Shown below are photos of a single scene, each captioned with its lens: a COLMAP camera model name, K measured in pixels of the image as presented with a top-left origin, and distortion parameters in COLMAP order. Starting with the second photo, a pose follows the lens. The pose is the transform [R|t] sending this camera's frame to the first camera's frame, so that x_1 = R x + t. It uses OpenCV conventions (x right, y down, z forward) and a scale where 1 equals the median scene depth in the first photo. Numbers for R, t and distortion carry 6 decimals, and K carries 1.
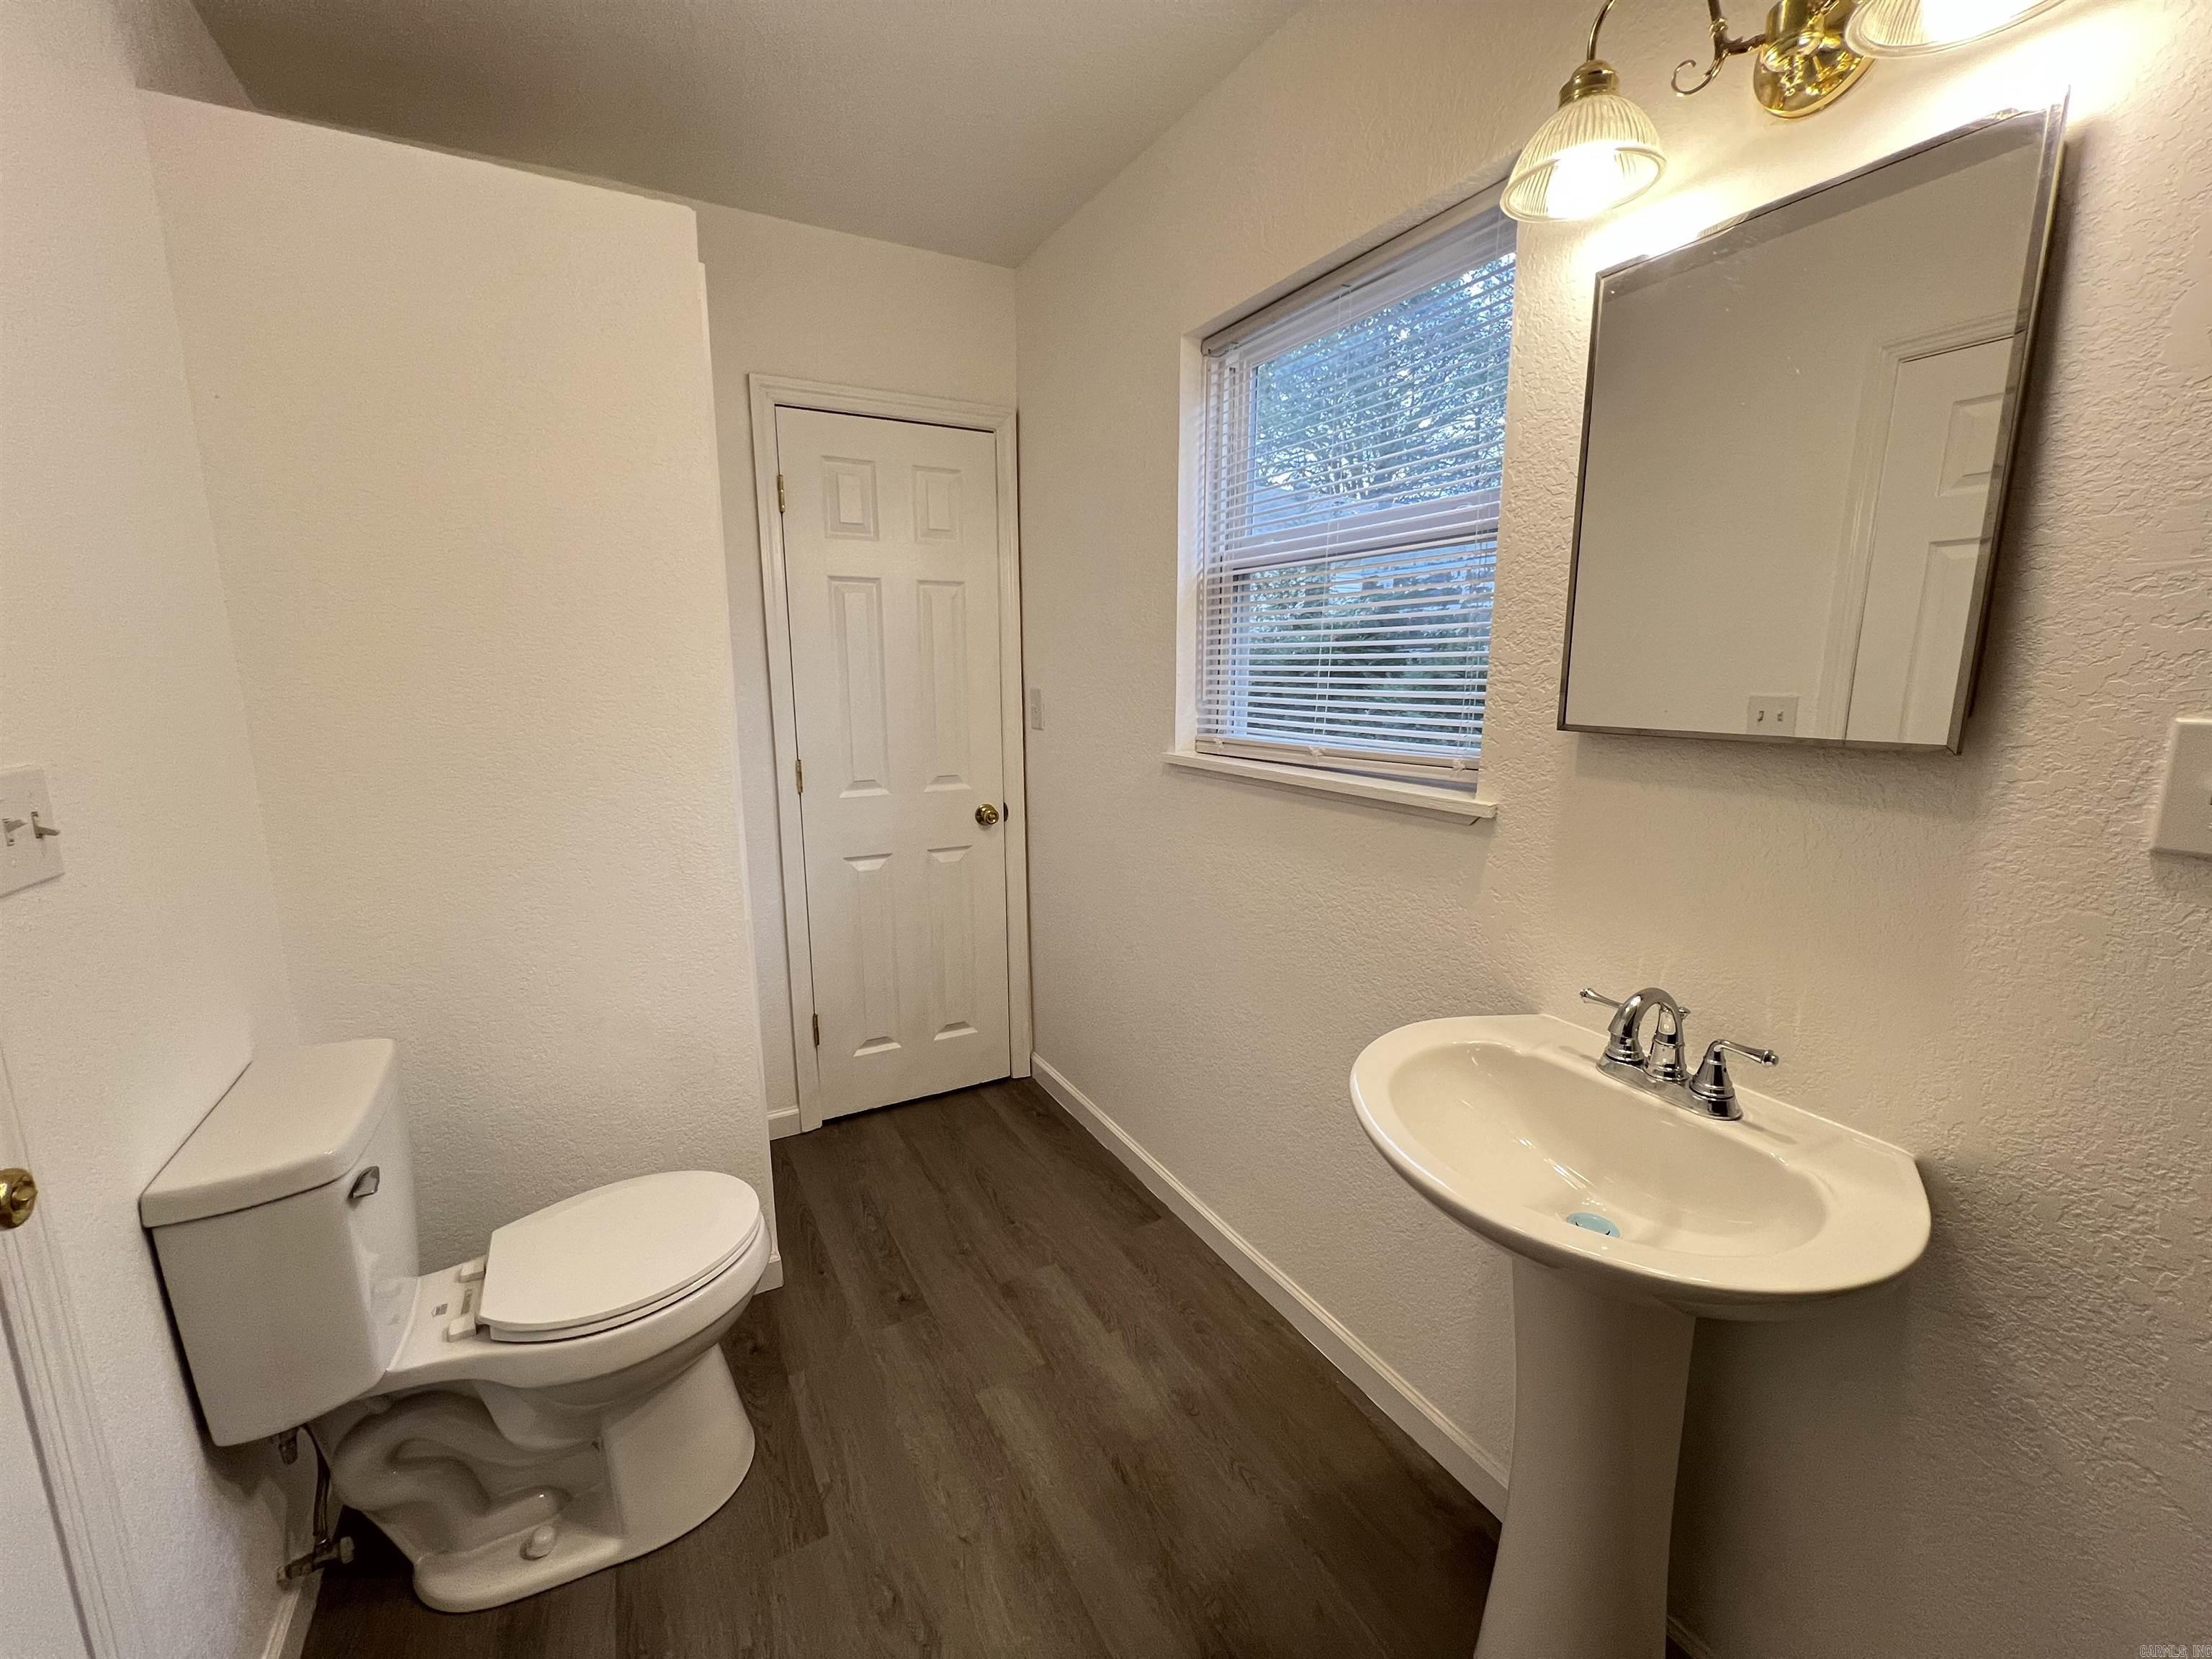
lens RADIAL K [[882.9, 0, 1100.6], [0, 882.9, 826.8], [0, 0, 1]] dist [0.000658, 0.000459]
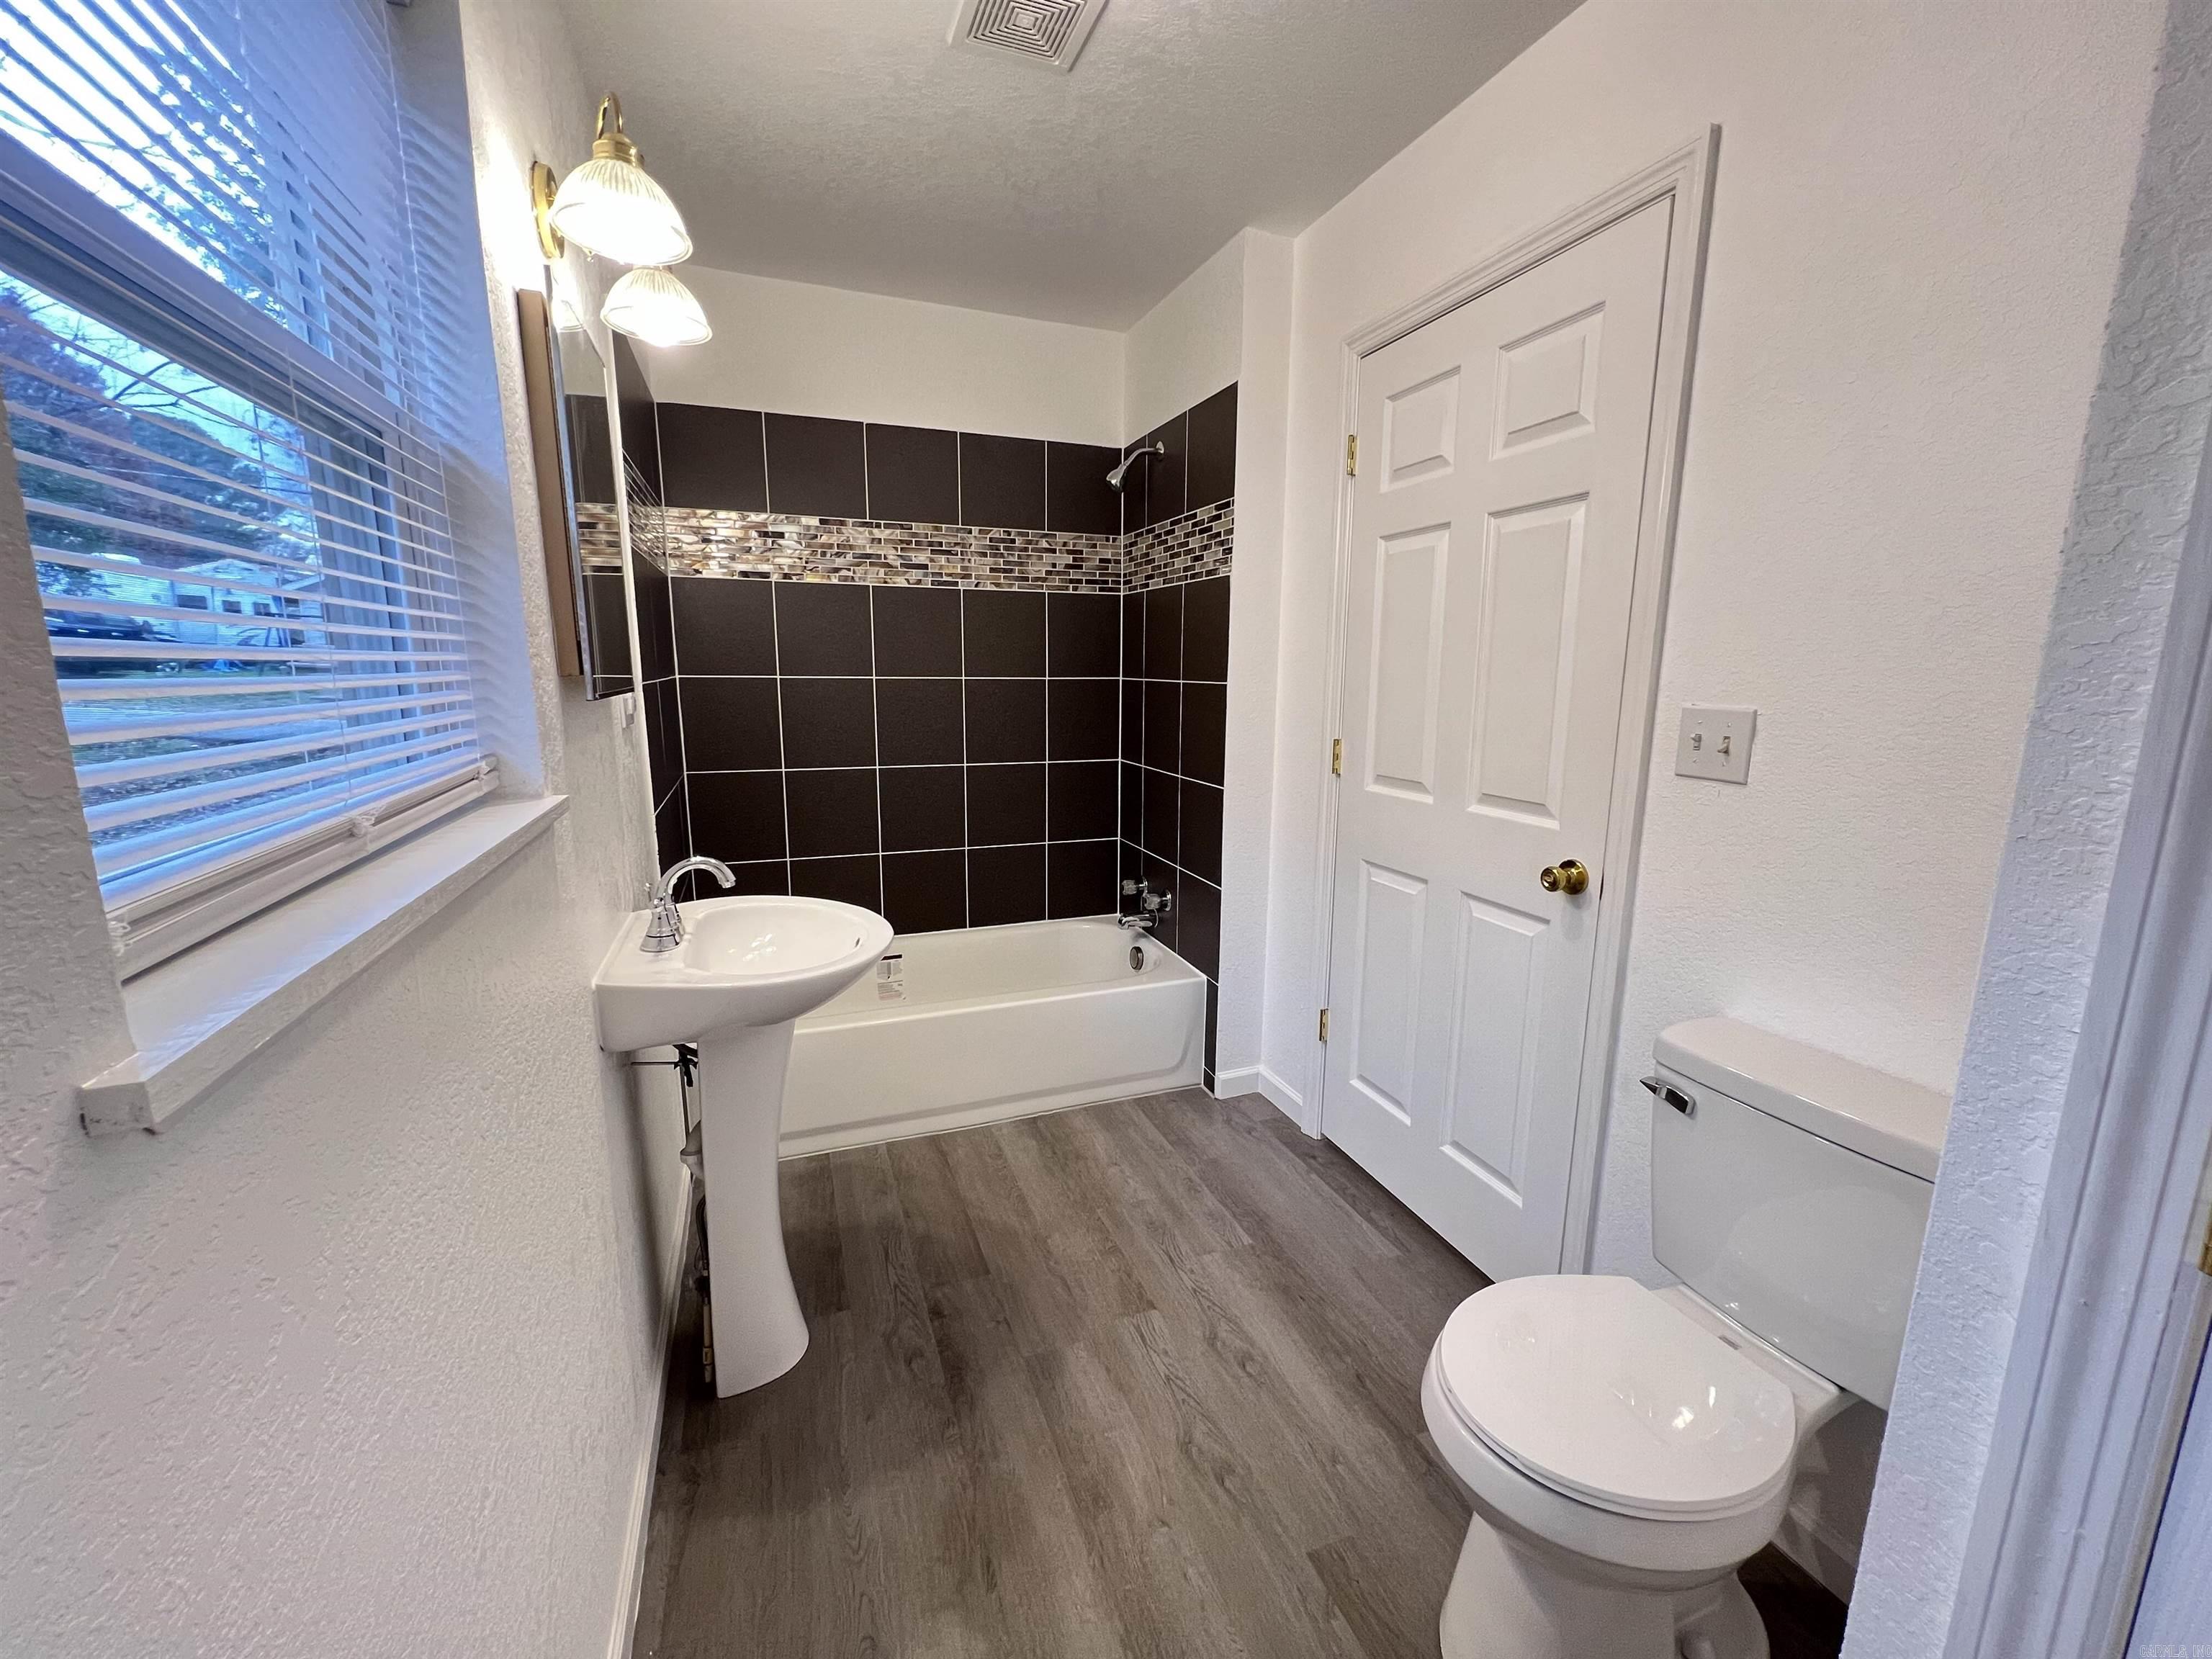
lens RADIAL K [[883.7, 0, 1101.5], [0, 883.7, 826.1], [0, 0, 1]] dist [-0.003213, 0.000141]
pose [[-0.988480, -0.029704, 0.148406, -0.195096], [0.023973, 0.937445, 0.347307, -0.257056], [-0.149439, 0.346863, -0.925934, 1.549827]]
